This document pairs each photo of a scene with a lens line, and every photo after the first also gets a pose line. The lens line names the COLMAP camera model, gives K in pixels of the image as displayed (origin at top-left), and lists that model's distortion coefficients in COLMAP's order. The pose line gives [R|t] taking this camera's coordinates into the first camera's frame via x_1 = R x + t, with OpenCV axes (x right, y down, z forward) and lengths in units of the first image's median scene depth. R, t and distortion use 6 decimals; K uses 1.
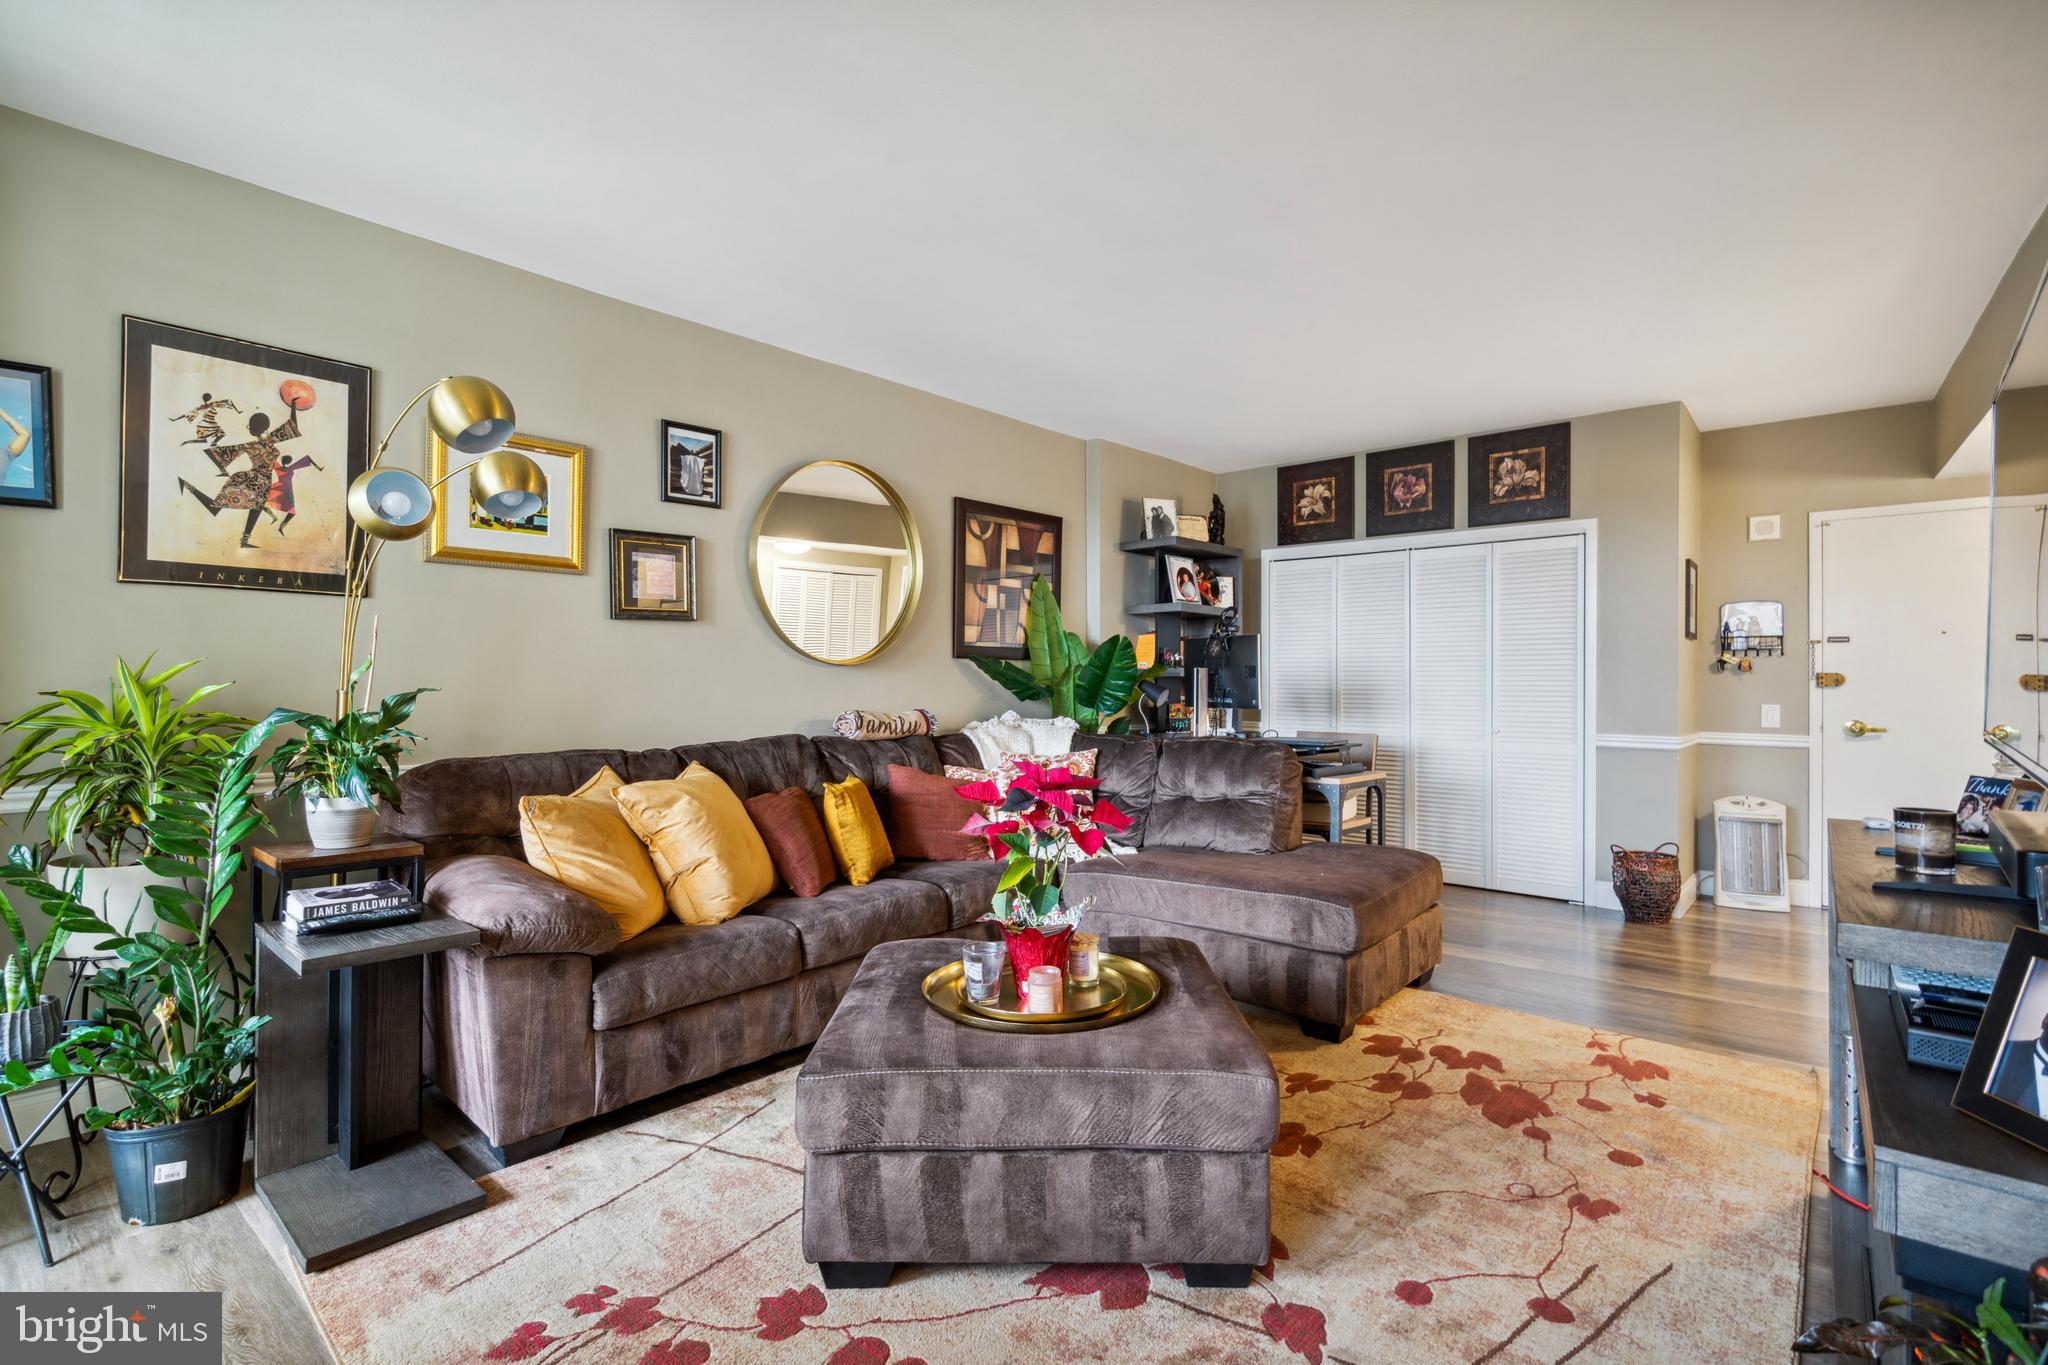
lens RADIAL K [[938.9, 0, 1021.1], [0, 938.9, 682.2], [0, 0, 1]] dist [-0.016155, 0.002673]
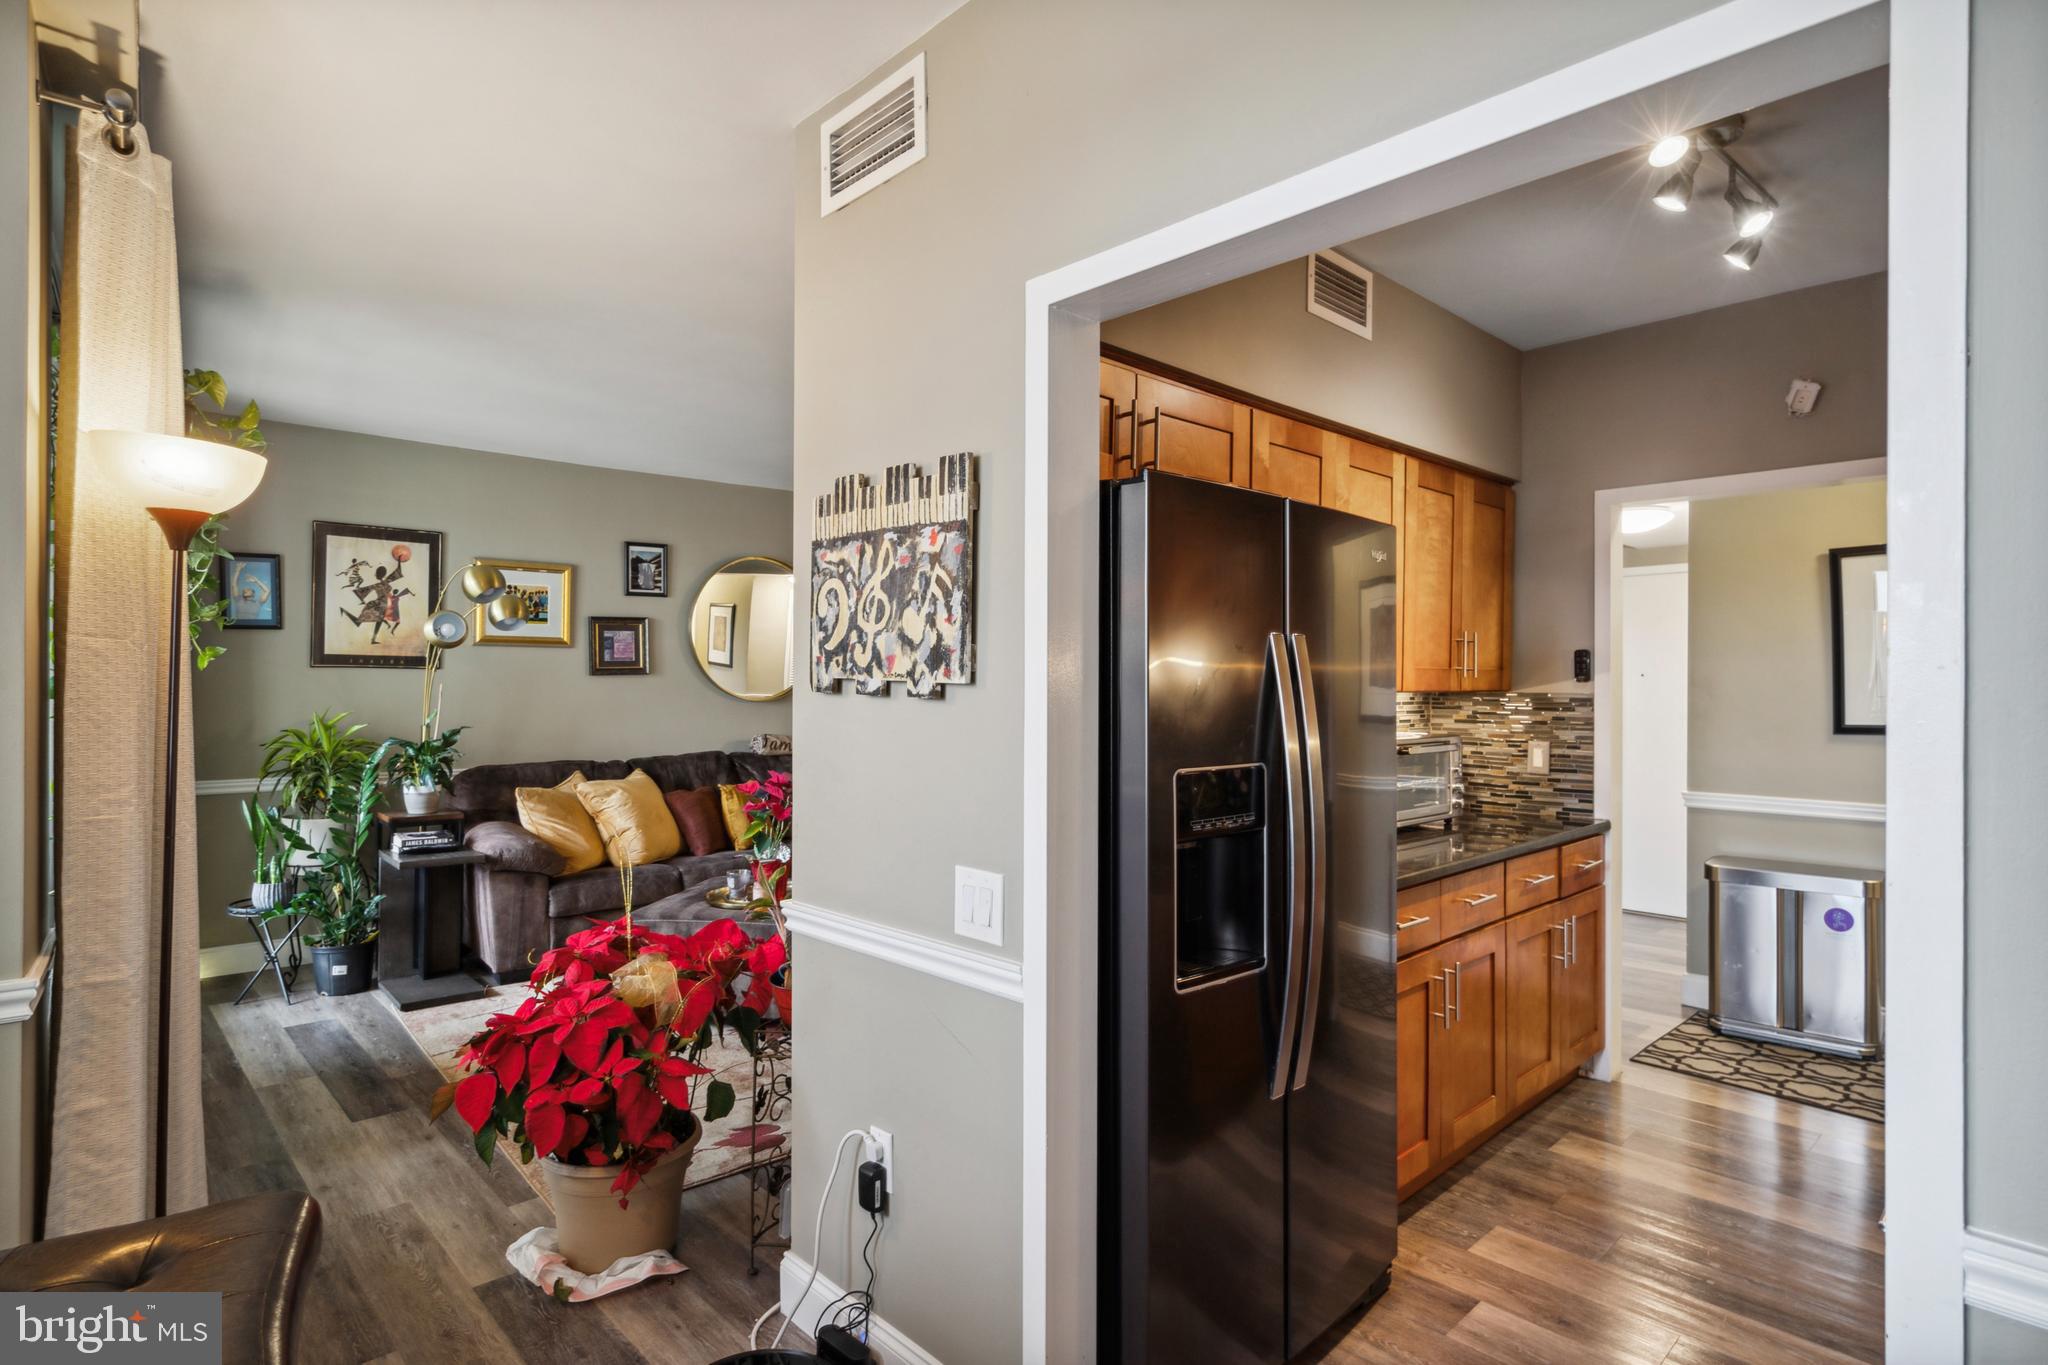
lens RADIAL K [[1038.1, 0, 1031.6], [0, 1038.1, 677.7], [0, 0, 1]] dist [-0.026439, 0.000414]
pose [[0.993013, 0.000966, -0.118005, 0.637021], [-0.001670, 0.999981, -0.005865, -0.072573], [0.117997, 0.006021, 0.992996, -0.789502]]
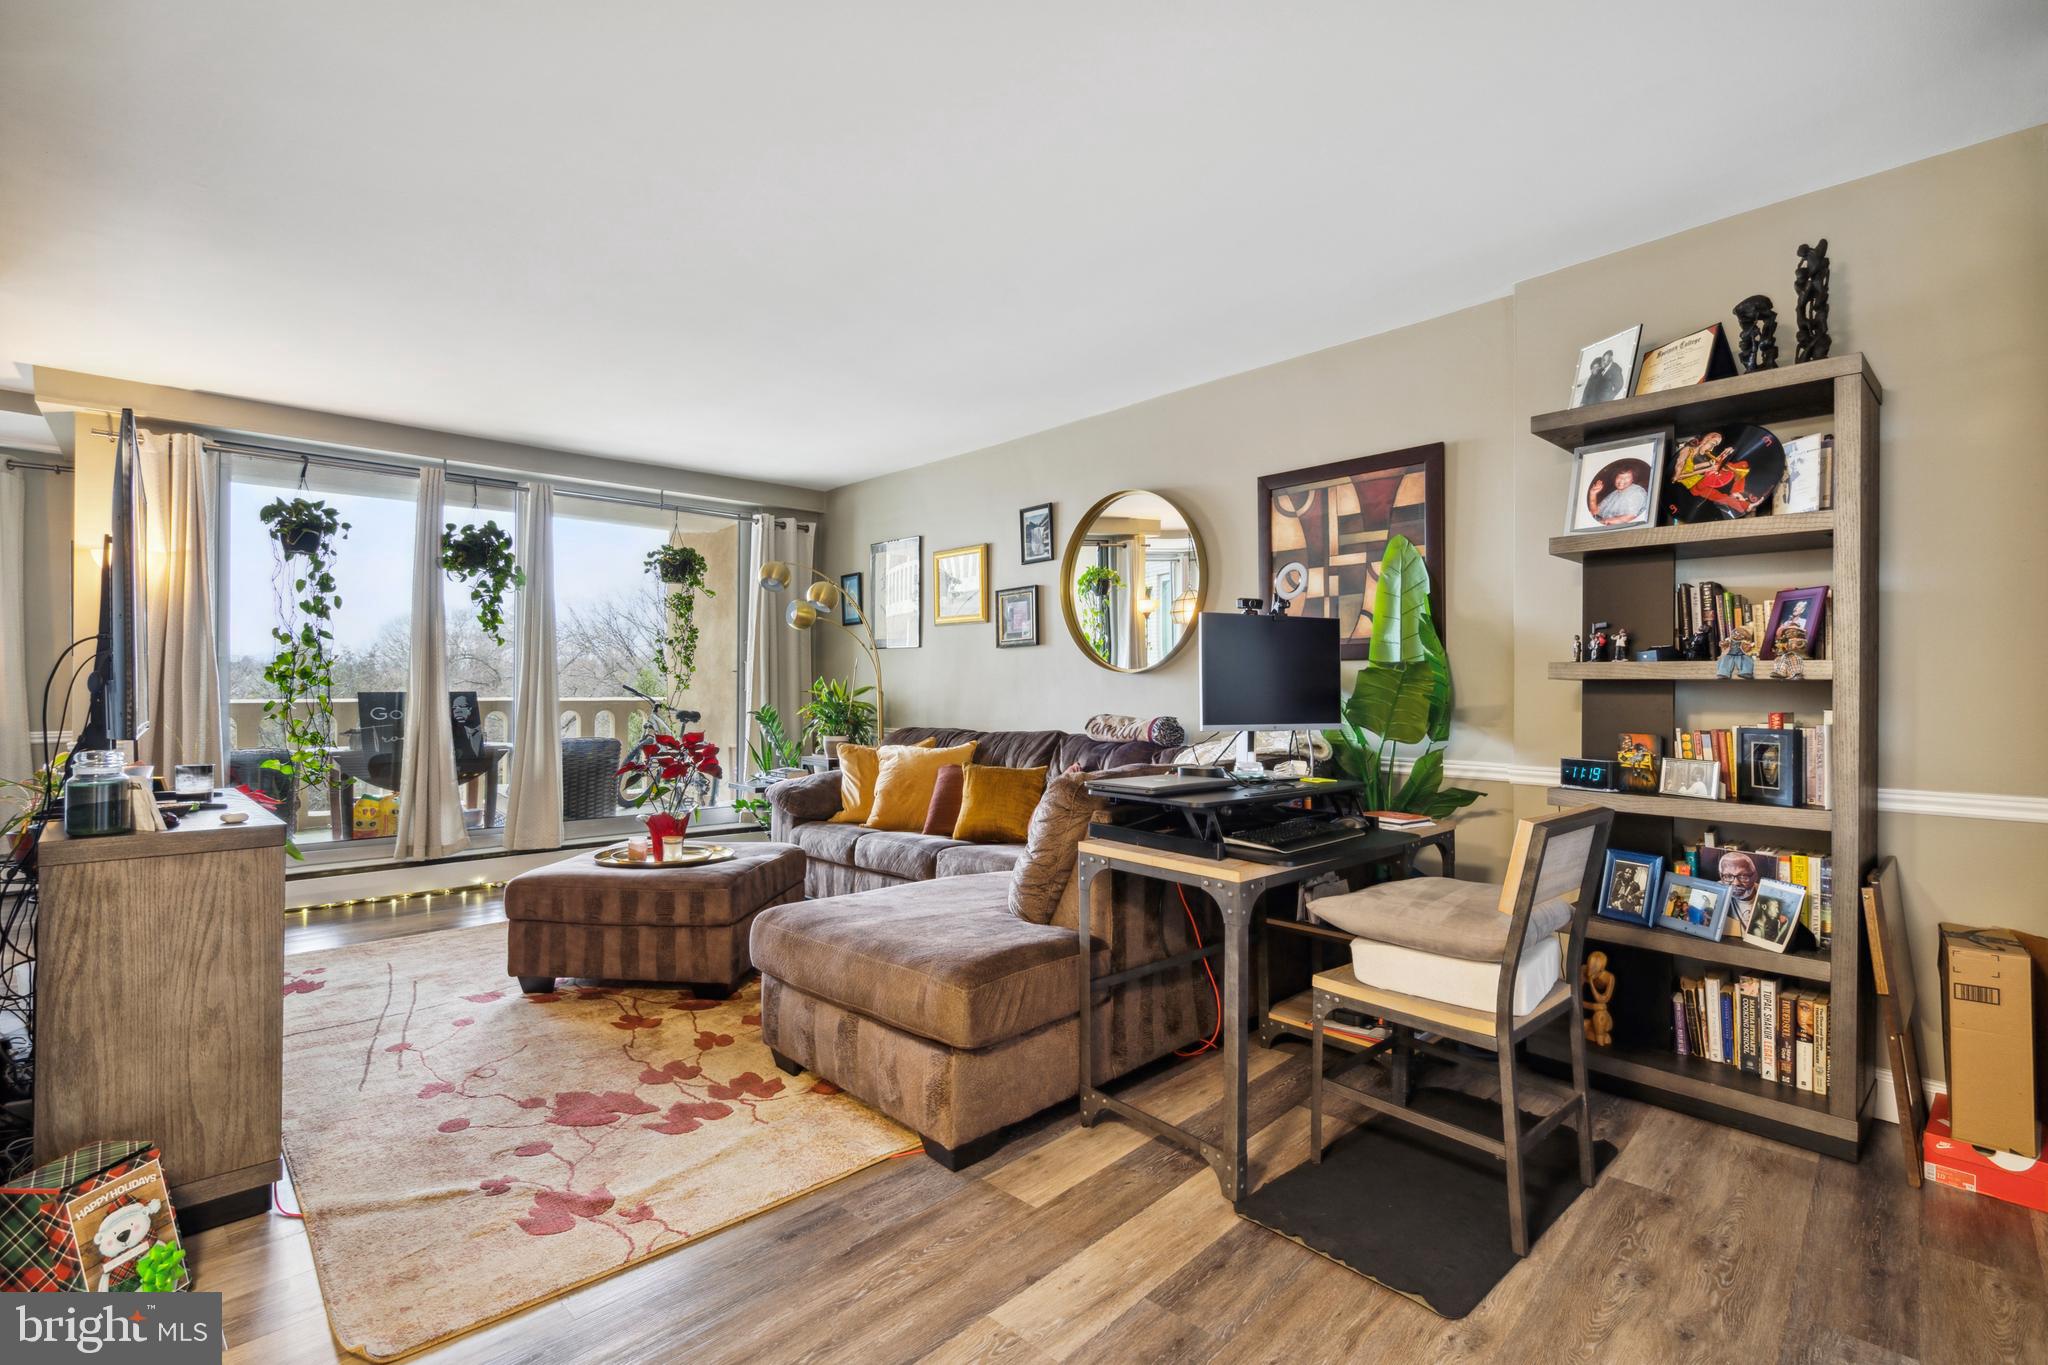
lens RADIAL K [[938.9, 0, 1023.6], [0, 938.9, 674.7], [0, 0, 1]] dist [-0.016155, 0.002673]
pose [[-0.087905, -0.014480, -0.996024, 1.490273], [-0.002222, 0.999895, -0.014340, 0.000153], [0.996126, 0.000952, -0.087928, 1.558771]]
